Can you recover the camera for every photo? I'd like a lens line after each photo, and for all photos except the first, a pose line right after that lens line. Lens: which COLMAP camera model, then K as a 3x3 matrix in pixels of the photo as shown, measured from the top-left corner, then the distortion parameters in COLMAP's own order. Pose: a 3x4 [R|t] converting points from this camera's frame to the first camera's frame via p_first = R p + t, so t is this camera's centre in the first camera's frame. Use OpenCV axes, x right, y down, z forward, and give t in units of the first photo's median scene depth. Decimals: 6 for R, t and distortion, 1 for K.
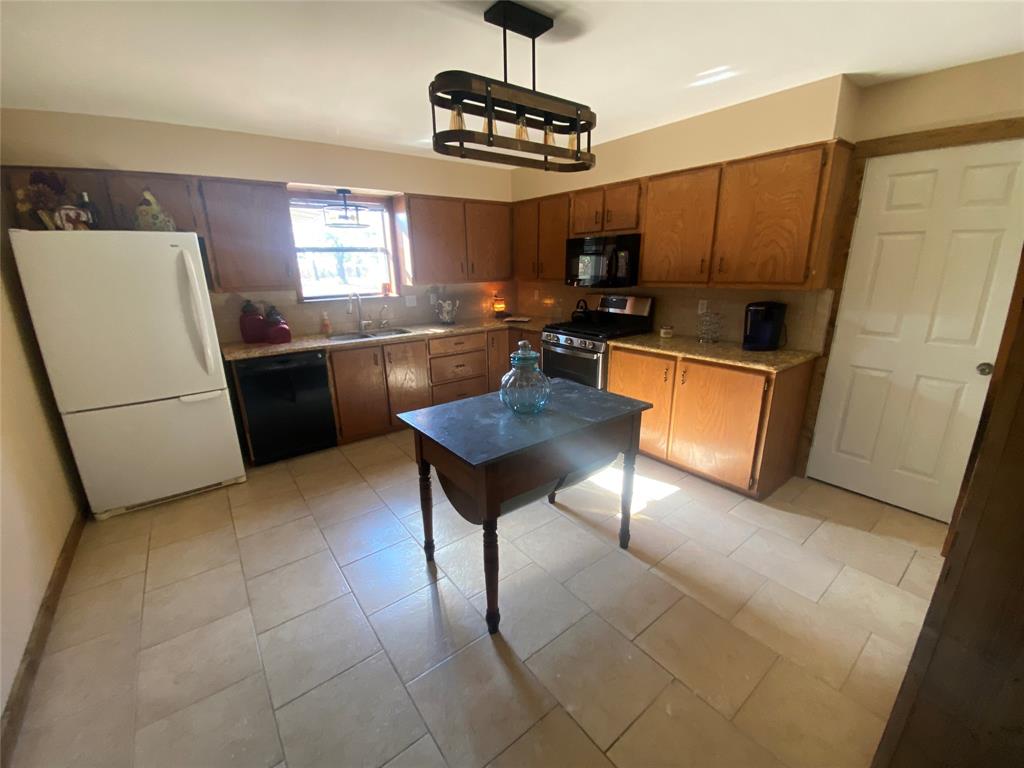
lens RADIAL K [[420.3, 0, 512.0], [0, 420.3, 384.0], [0, 0, 1]] dist [0.076250, -0.054581]
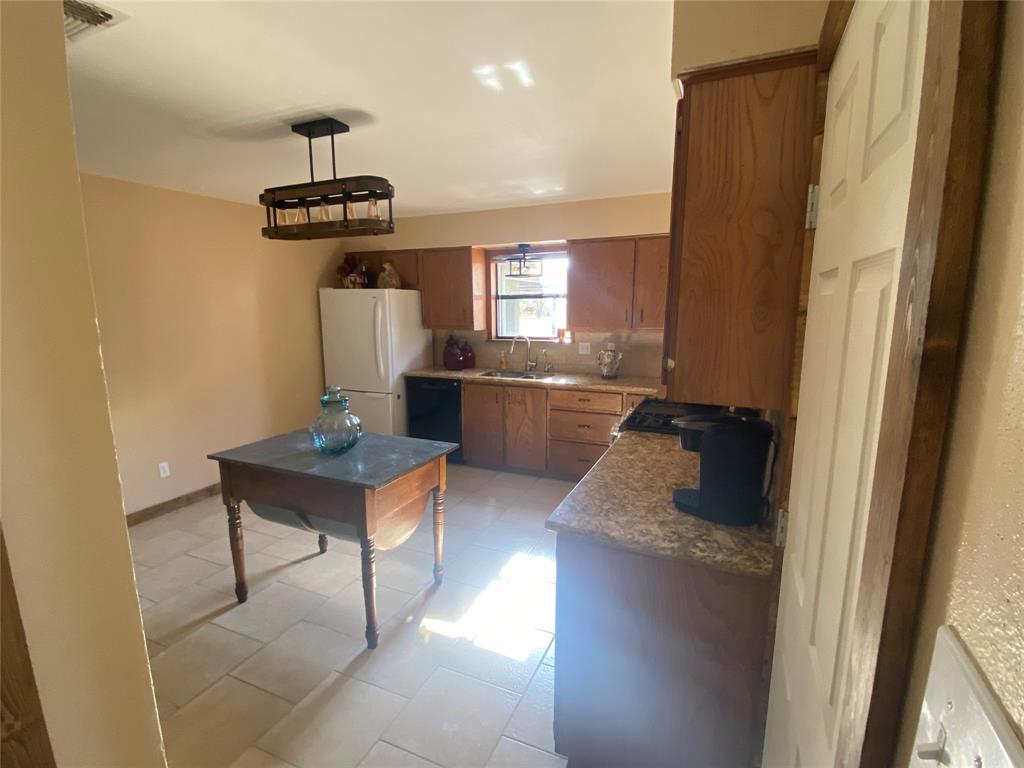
lens RADIAL K [[492.1, 0, 512.0], [0, 492.1, 384.0], [0, 0, 1]] dist [0.091105, -0.000012]
pose [[0.475568, 0.159031, -0.865184, 0.820843], [-0.242987, 0.969006, 0.044551, -0.166470], [0.845454, 0.189041, 0.499471, 0.436278]]
